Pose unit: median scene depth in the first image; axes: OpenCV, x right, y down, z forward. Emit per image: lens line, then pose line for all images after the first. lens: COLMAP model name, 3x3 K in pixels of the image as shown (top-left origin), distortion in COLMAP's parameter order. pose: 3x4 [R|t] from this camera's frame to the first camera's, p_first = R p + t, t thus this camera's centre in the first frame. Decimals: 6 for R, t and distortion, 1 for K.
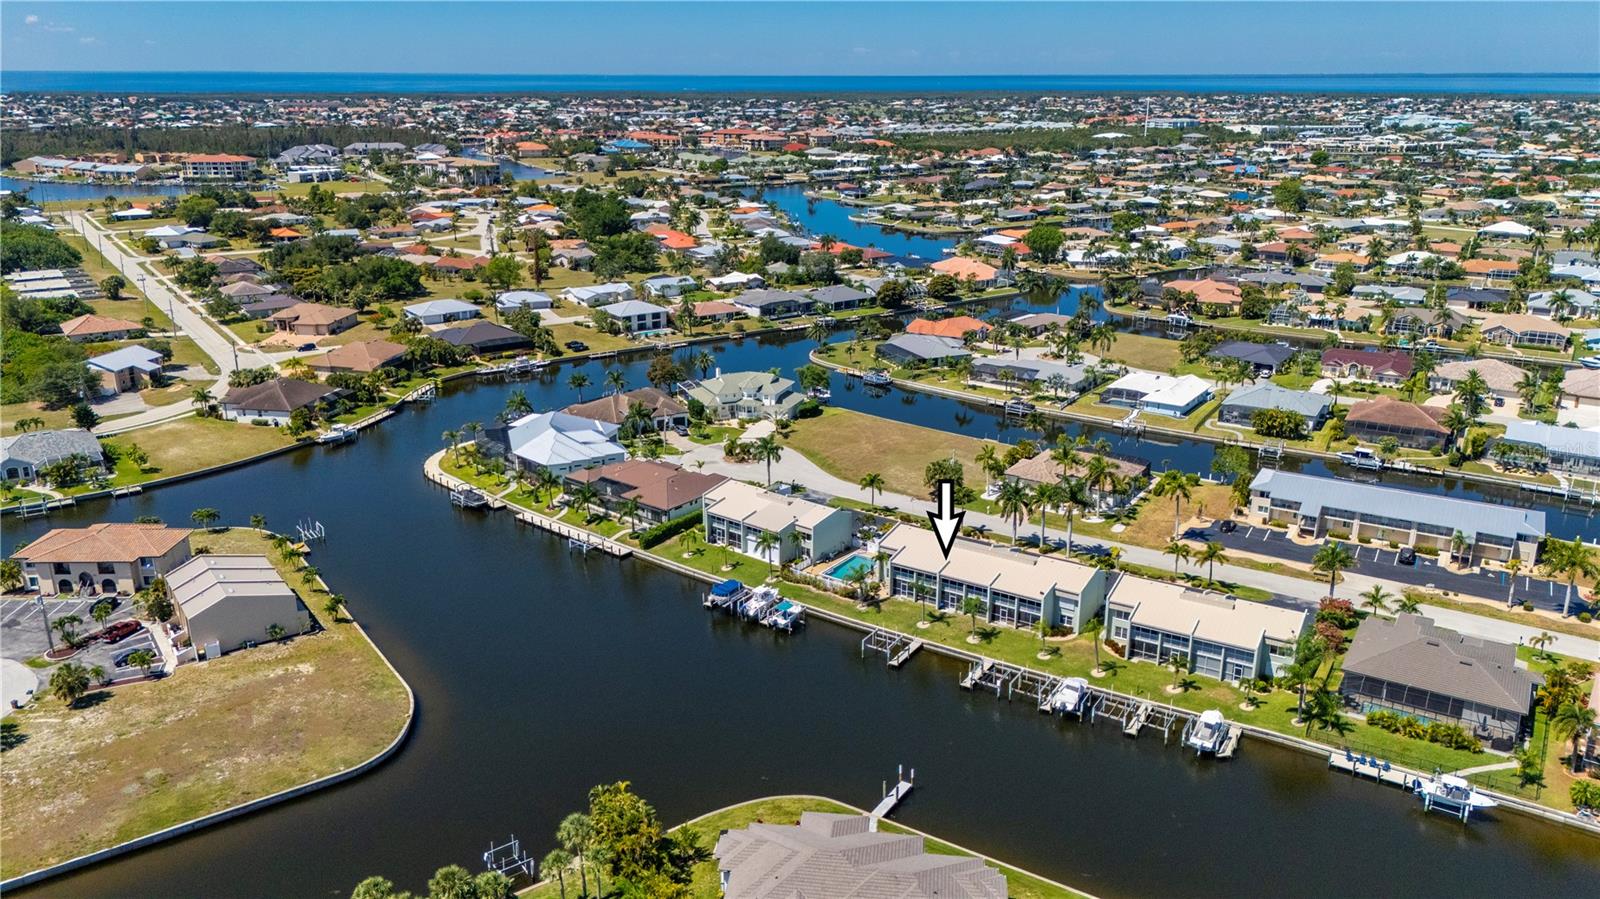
lens RADIAL K [[1164.7, 0, 788.4], [0, 1164.7, 451.4], [0, 0, 1]] dist [0.080416, -0.097284]
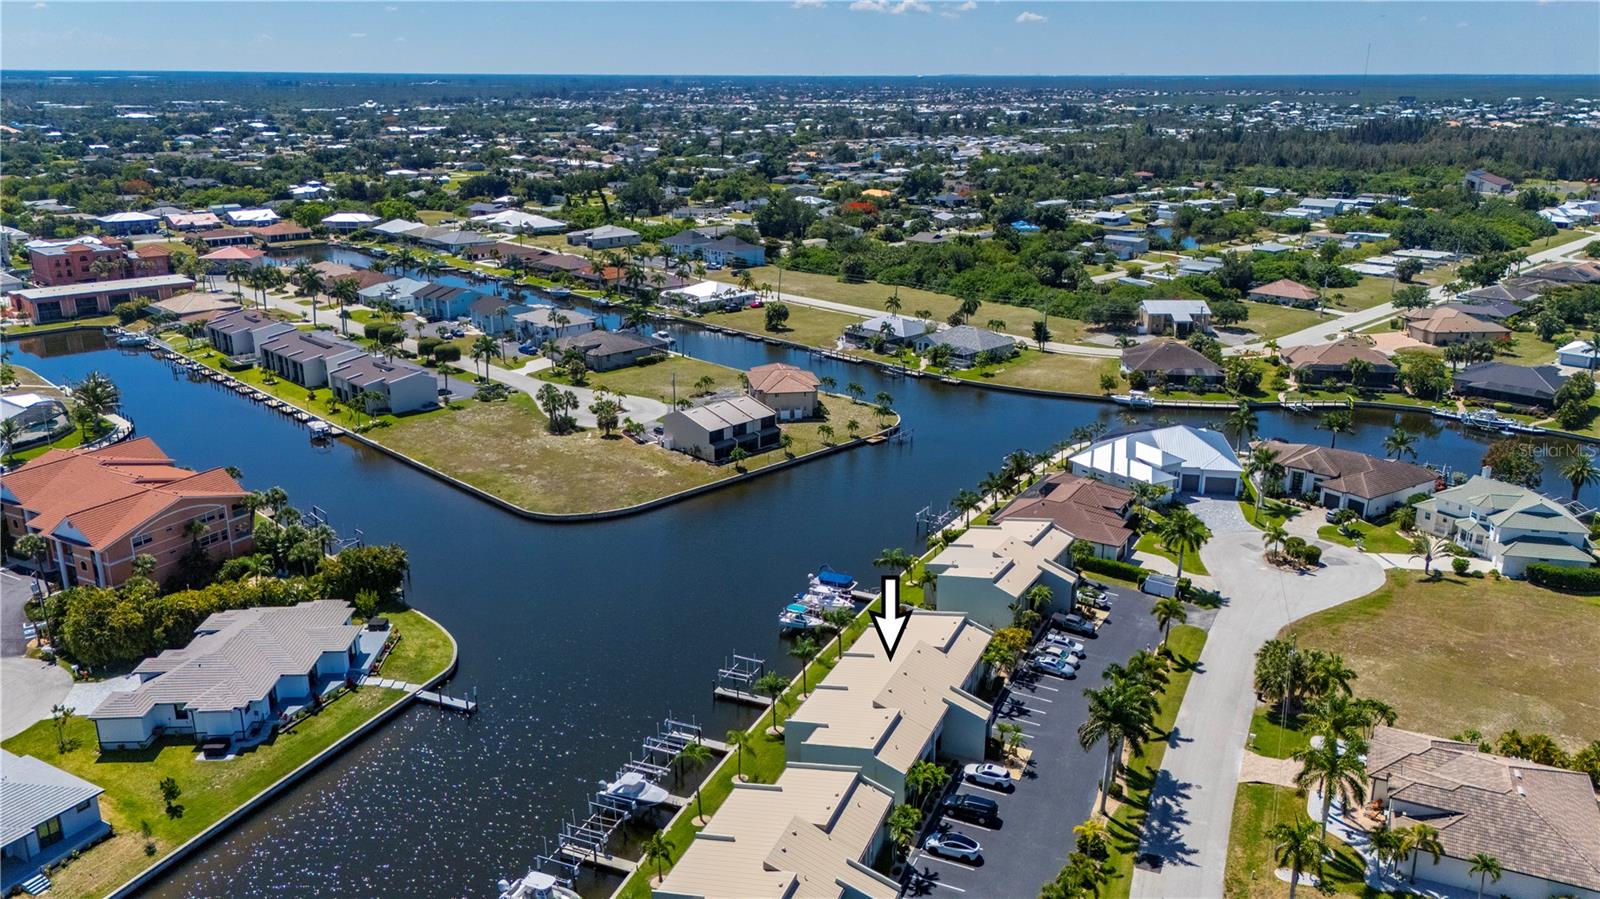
lens RADIAL K [[1164.7, 0, 788.4], [0, 1164.7, 451.4], [0, 0, 1]] dist [0.080416, -0.097284]
pose [[0.159686, 0.301076, -0.940135, 0.427113], [-0.303807, 0.921122, 0.243384, -0.104109], [0.939256, 0.246754, 0.238559, 0.399394]]
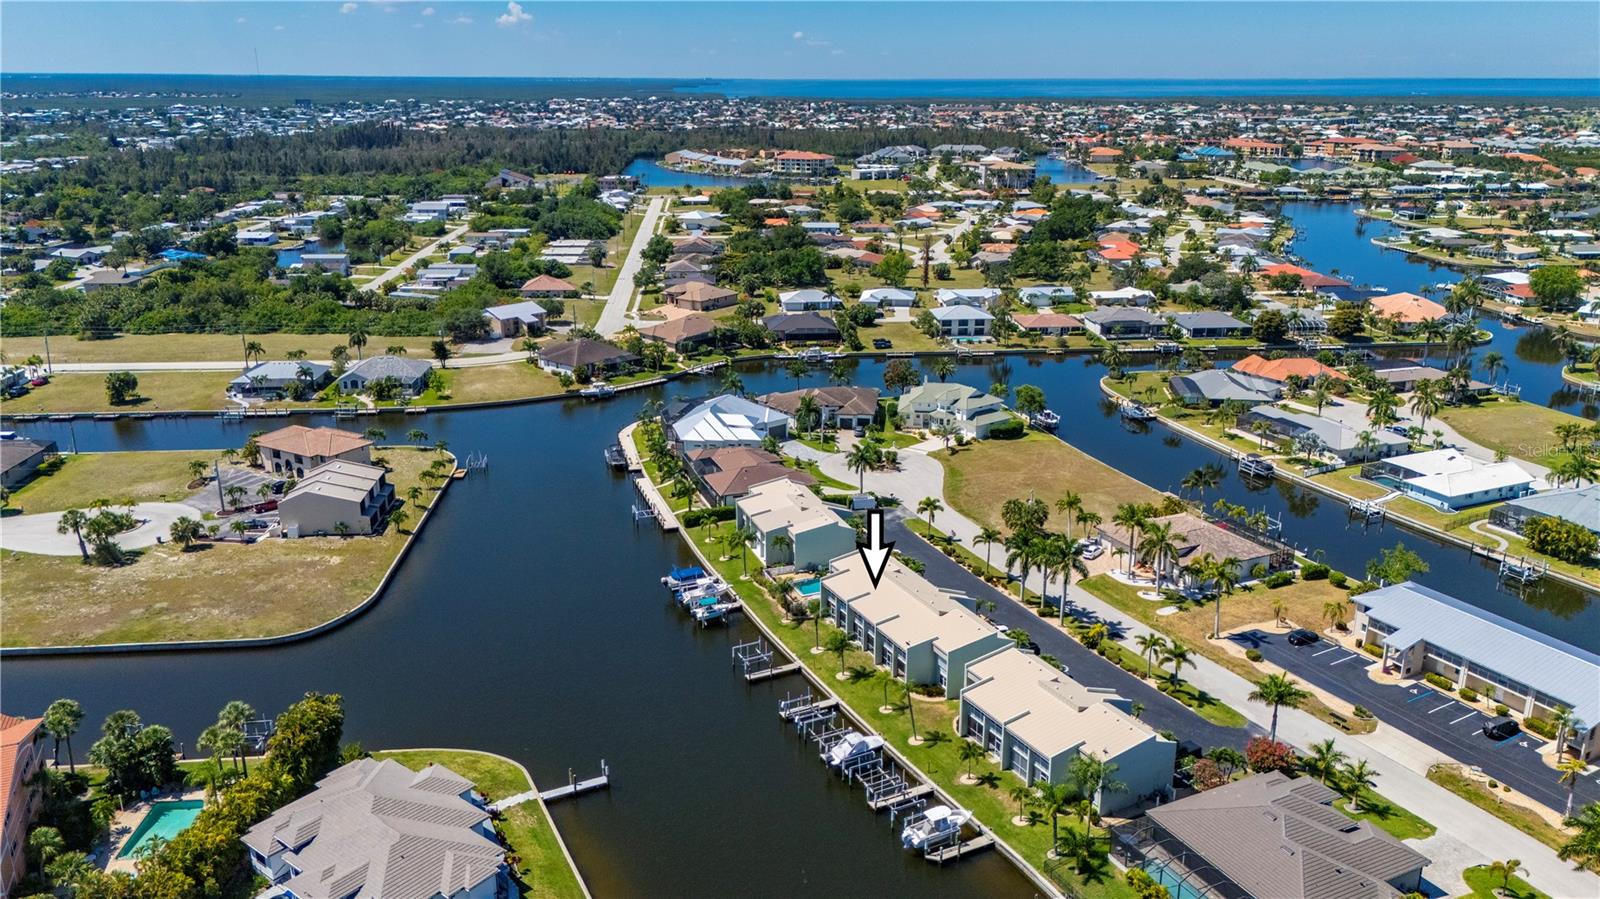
lens RADIAL K [[1164.7, 0, 788.4], [0, 1164.7, 451.4], [0, 0, 1]] dist [0.080416, -0.097284]
pose [[0.858553, 0.156463, -0.488268, 0.280526], [-0.158492, 0.986649, 0.037480, -0.023300], [0.487613, 0.045208, 0.871888, 0.078053]]
